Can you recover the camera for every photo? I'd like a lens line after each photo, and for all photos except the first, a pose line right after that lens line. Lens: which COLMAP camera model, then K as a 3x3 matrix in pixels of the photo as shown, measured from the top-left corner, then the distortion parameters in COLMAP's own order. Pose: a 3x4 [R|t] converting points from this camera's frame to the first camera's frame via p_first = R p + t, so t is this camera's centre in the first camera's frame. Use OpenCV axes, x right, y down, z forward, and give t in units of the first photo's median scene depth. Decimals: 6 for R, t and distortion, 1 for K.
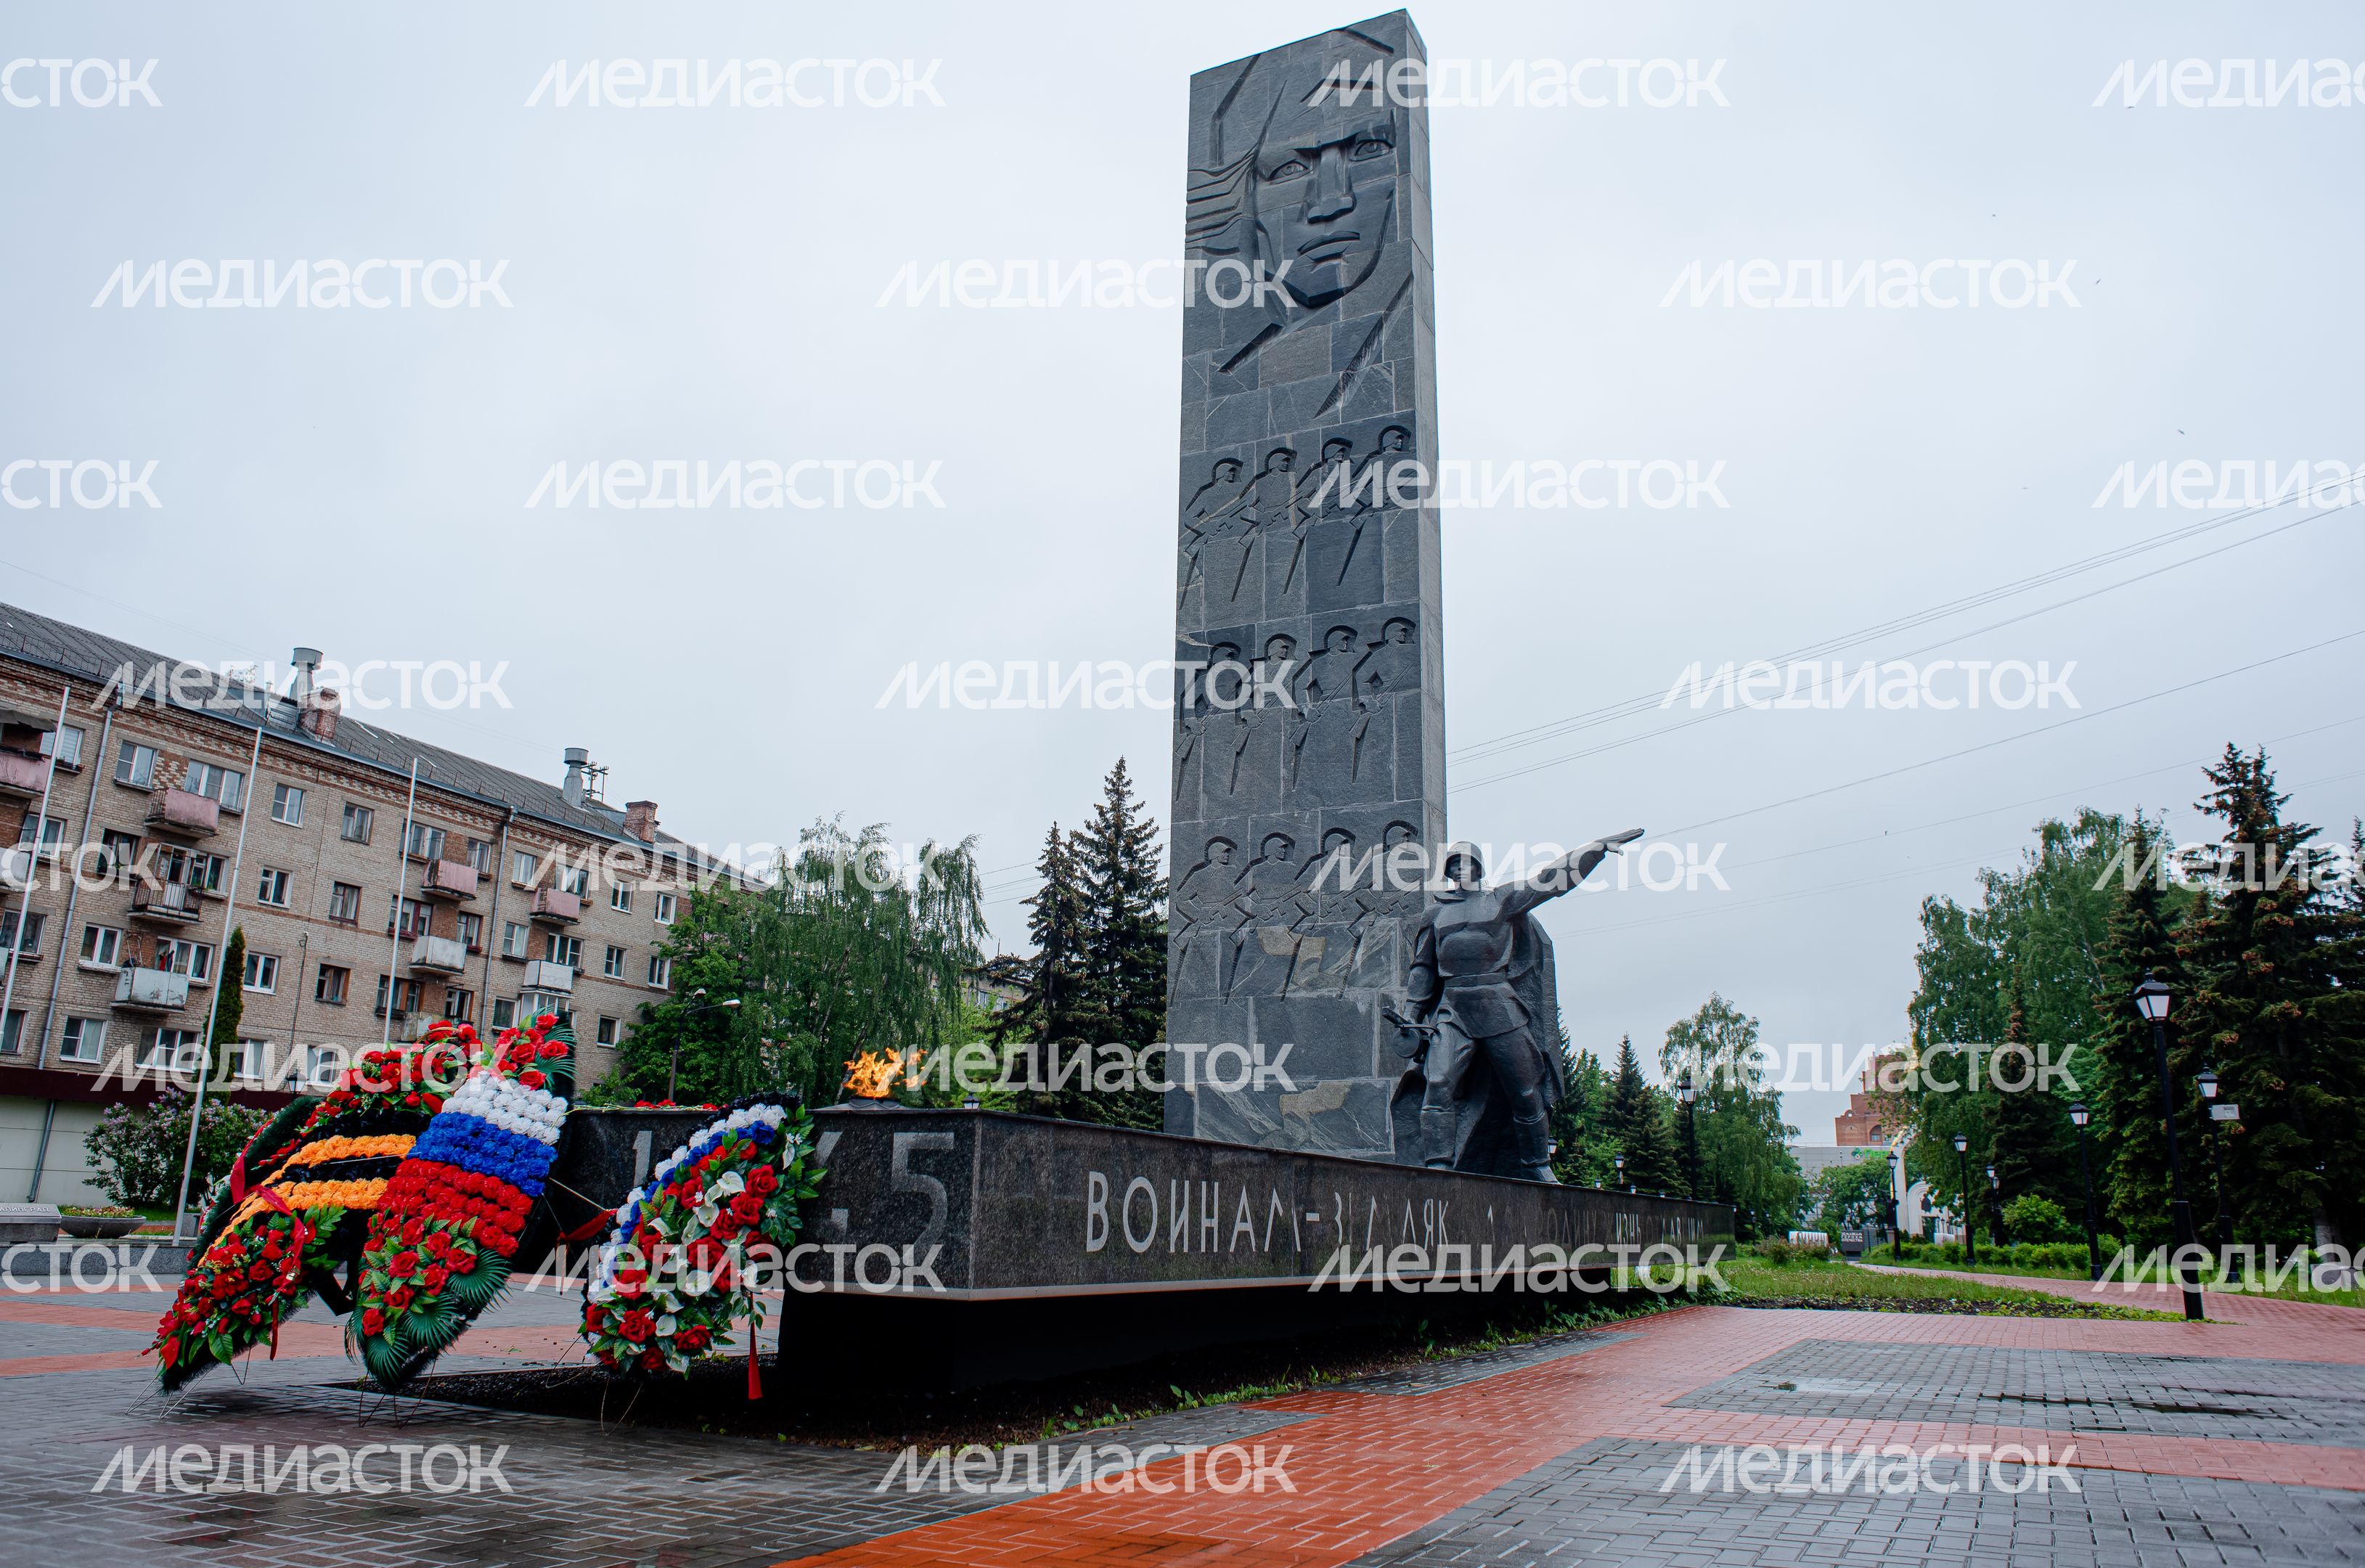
lens RADIAL K [[1677.5, 0, 1165.0], [0, 1677.5, 775.2], [0, 0, 1]] dist [-0.091025, 0.084225]
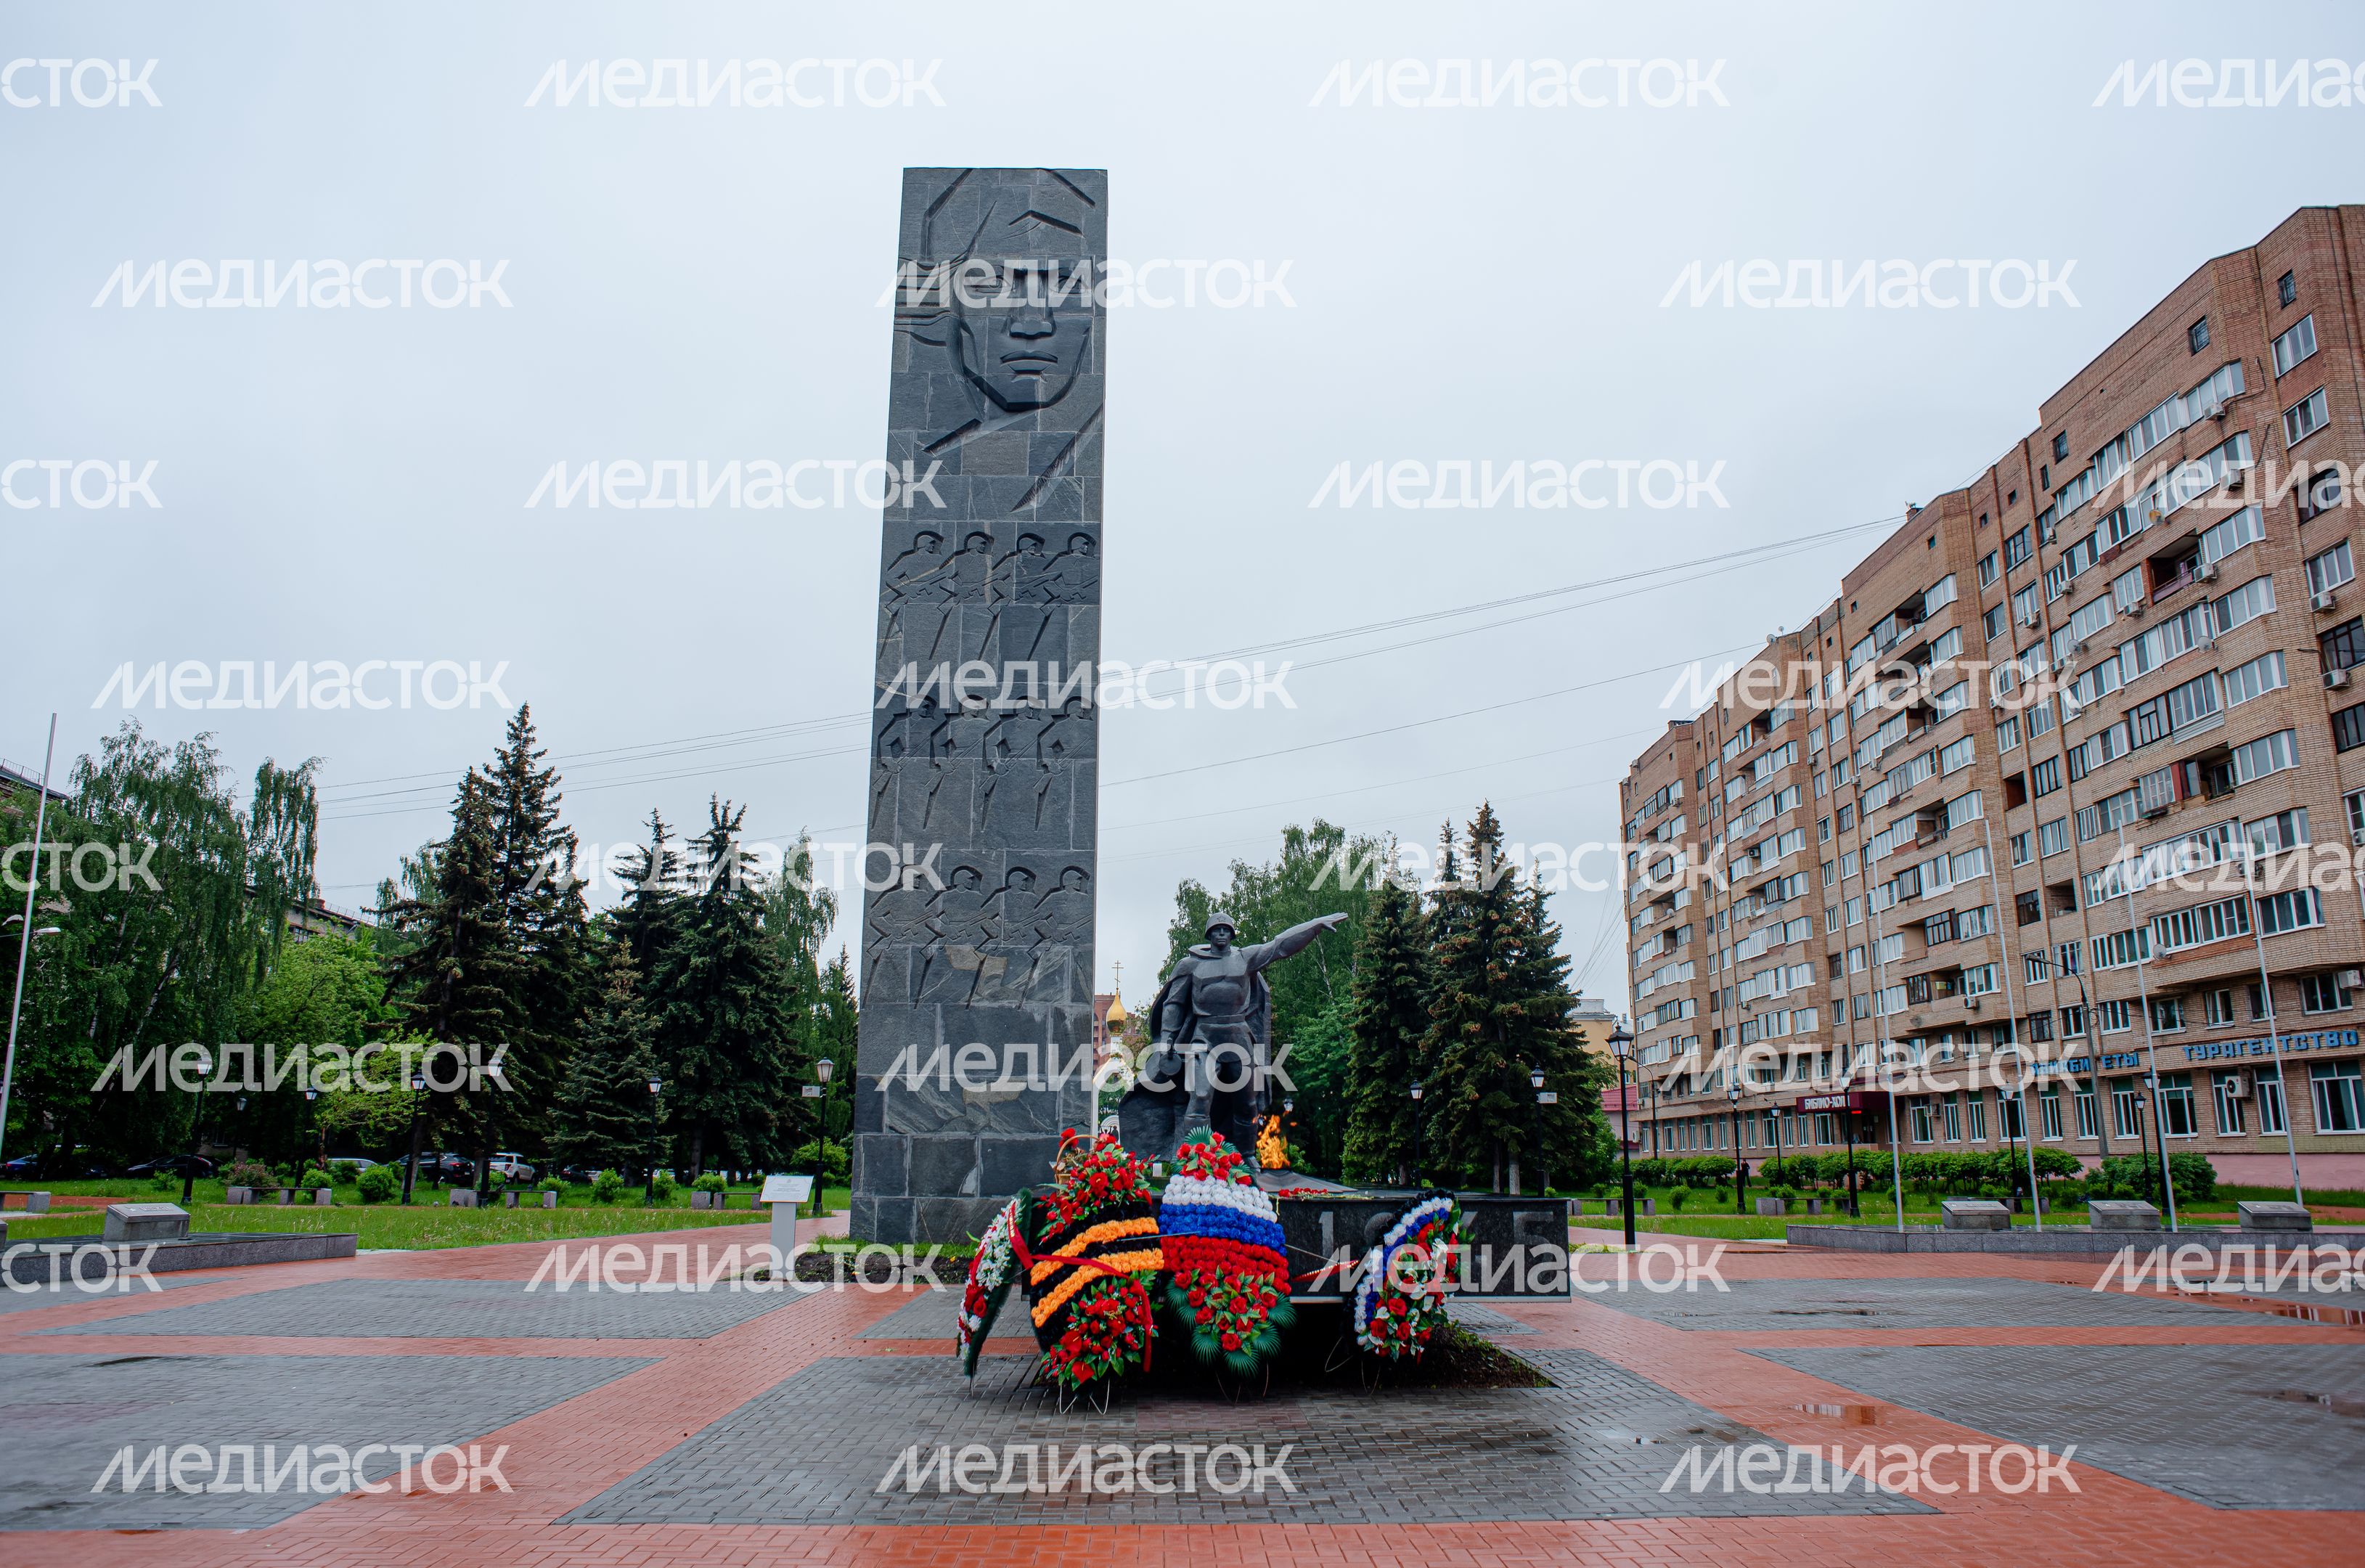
lens RADIAL K [[1636.1, 0, 1182.2], [0, 1636.1, 793.3], [0, 0, 1]] dist [-0.090027, 0.080177]
pose [[0.880623, 0.085531, 0.466034, -0.166824], [-0.108805, 0.993792, 0.023208, -0.029427], [-0.461156, -0.071144, 0.884462, -0.043229]]
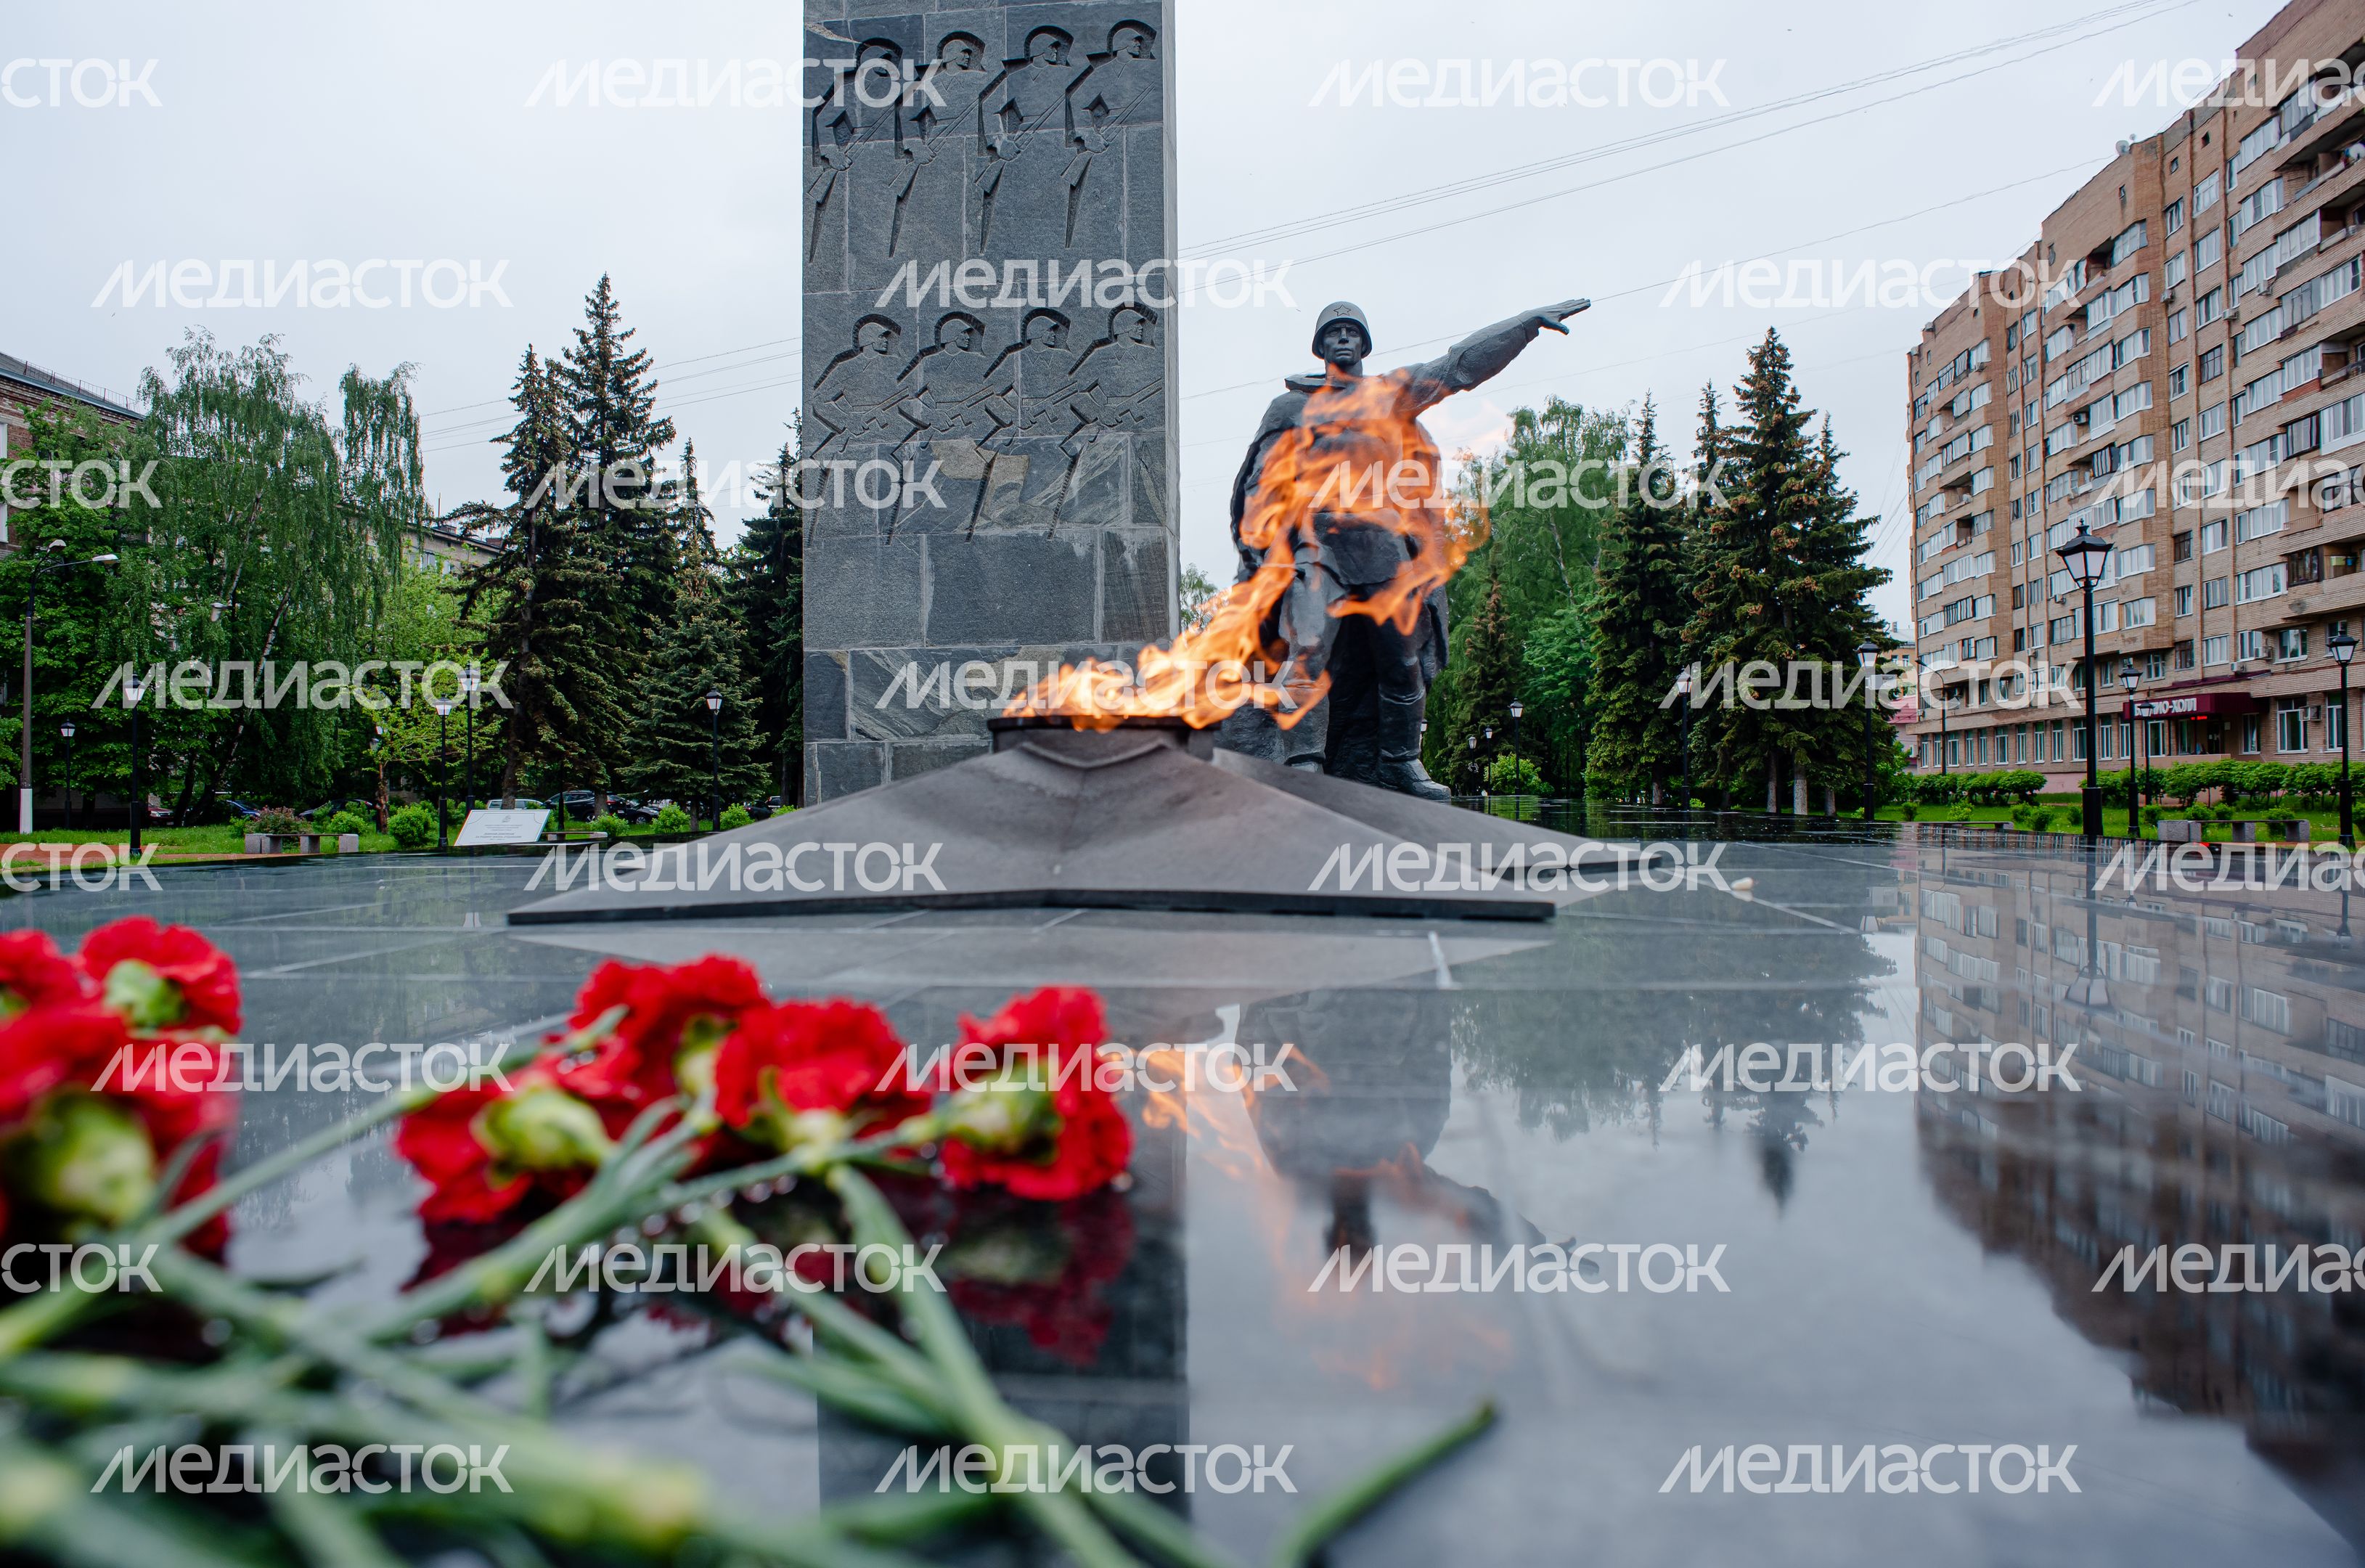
lens RADIAL K [[1617.9, 0, 1190.7], [0, 1617.9, 771.8], [0, 0, 1]] dist [-0.086443, 0.075711]
pose [[0.939316, -0.030380, 0.341705, -0.040857], [-0.057763, 0.967843, 0.244833, 0.025070], [-0.338155, -0.249713, 0.907356, 0.136362]]
